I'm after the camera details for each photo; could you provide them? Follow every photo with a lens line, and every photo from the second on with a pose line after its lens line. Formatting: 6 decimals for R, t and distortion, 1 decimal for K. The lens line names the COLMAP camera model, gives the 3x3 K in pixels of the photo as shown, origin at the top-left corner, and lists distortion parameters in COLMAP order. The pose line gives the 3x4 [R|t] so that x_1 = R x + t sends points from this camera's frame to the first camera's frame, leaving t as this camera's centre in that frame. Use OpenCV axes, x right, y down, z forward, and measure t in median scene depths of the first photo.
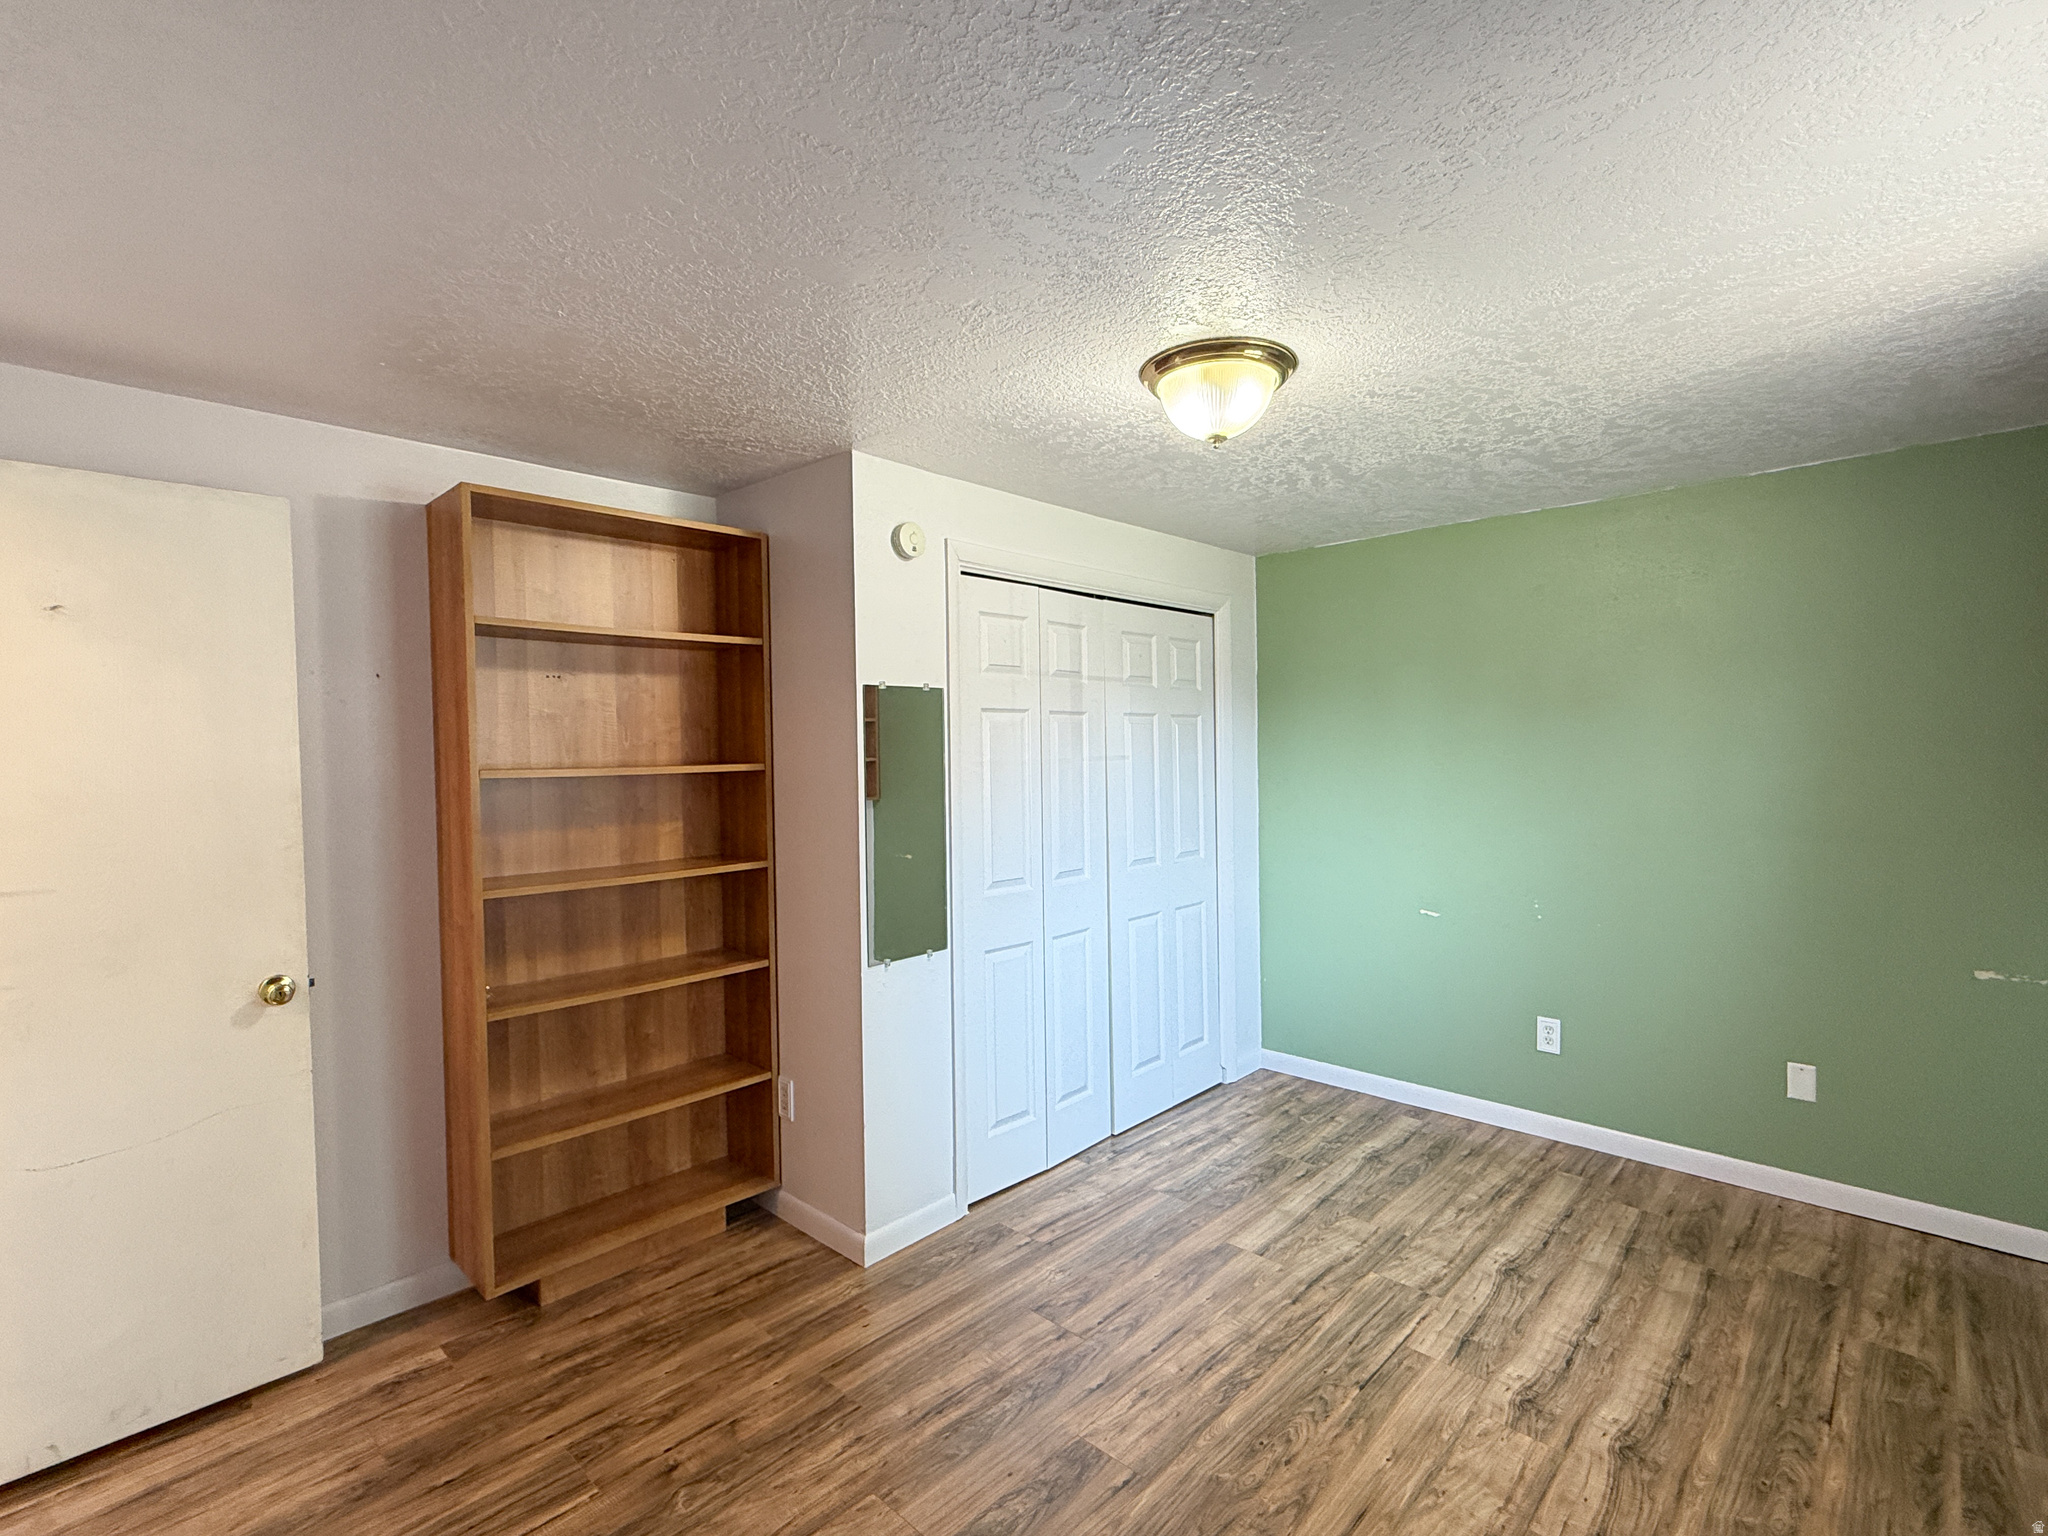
lens RADIAL K [[954.7, 0, 1034.9], [0, 954.7, 765.3], [0, 0, 1]] dist [-0.000651, -0.000775]
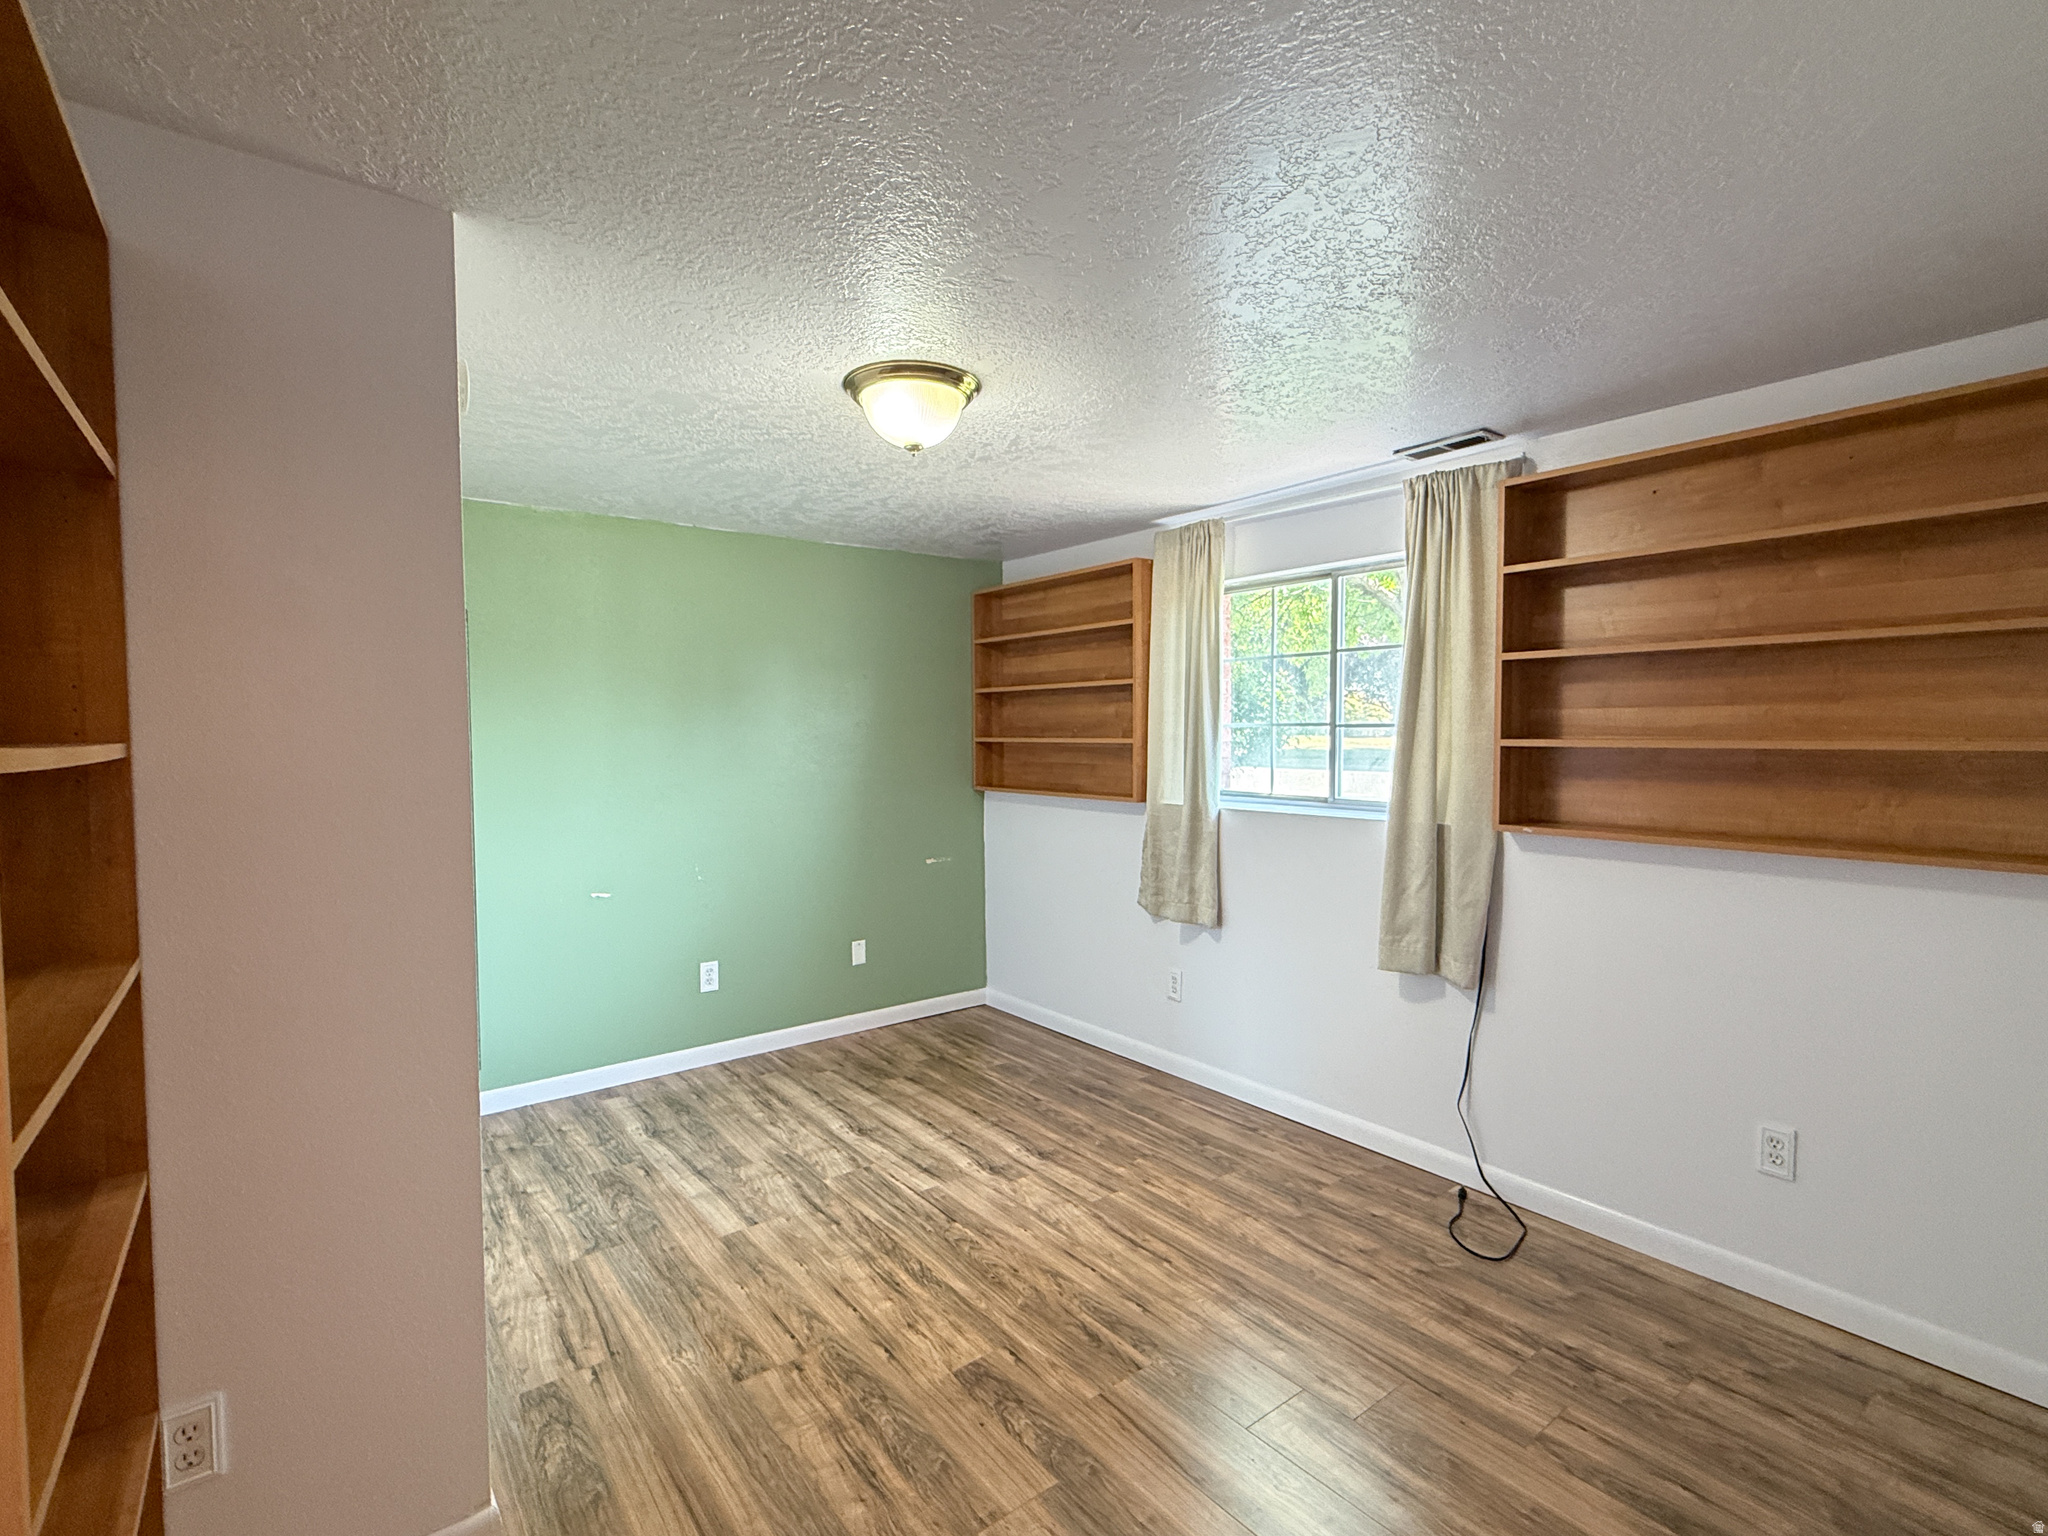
lens RADIAL K [[954.7, 0, 1025.6], [0, 954.7, 768.8], [0, 0, 1]] dist [-0.000651, -0.000775]
pose [[0.159356, -0.029618, 0.986777, -0.702965], [0.027029, 0.999306, 0.025630, 0.009469], [-0.986851, 0.022588, 0.160046, 0.538305]]
